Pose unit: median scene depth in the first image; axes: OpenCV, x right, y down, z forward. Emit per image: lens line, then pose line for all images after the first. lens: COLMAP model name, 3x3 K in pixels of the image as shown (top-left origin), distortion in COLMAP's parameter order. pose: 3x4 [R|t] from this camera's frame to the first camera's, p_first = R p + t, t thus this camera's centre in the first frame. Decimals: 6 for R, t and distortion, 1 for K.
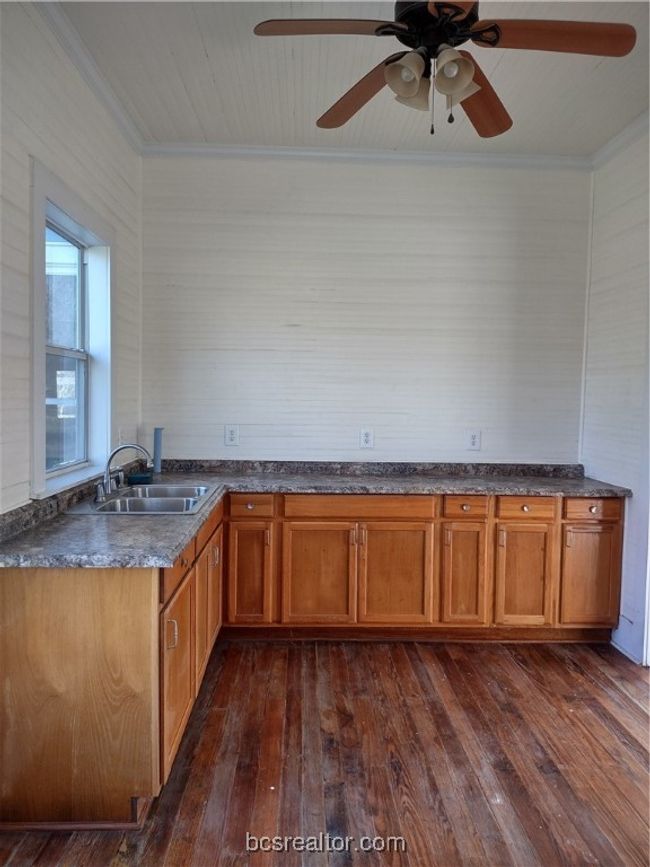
lens RADIAL K [[645.7, 0, 325.0], [0, 645.7, 433.5], [0, 0, 1]] dist [0.006166, -0.006286]
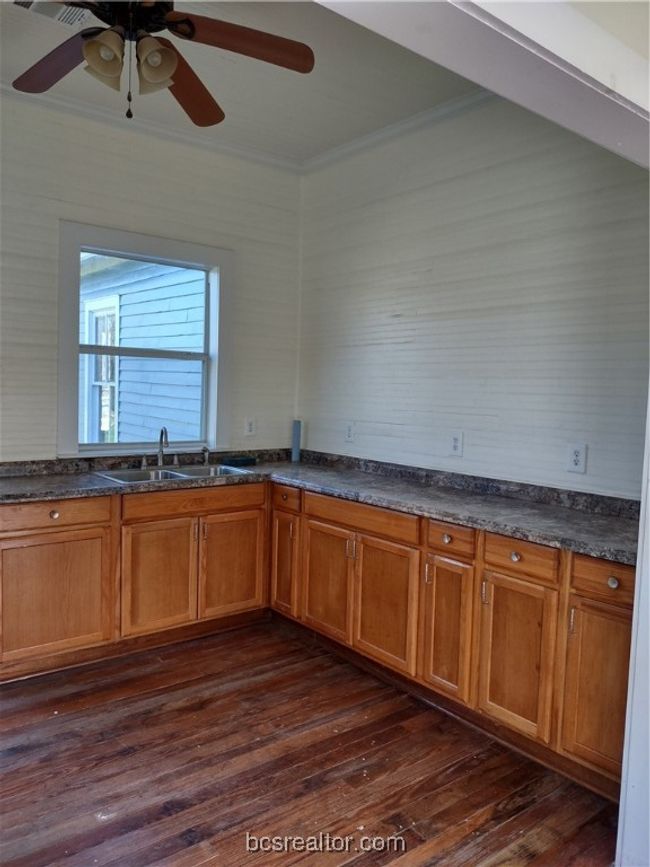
lens RADIAL K [[656.9, 0, 325.0], [0, 656.9, 433.5], [0, 0, 1]] dist [-0.000139, -0.005504]
pose [[0.594973, 0.057423, -0.801692, 0.752976], [-0.067171, 0.997508, 0.021598, -0.015454], [0.800934, 0.041001, 0.597347, 0.426763]]
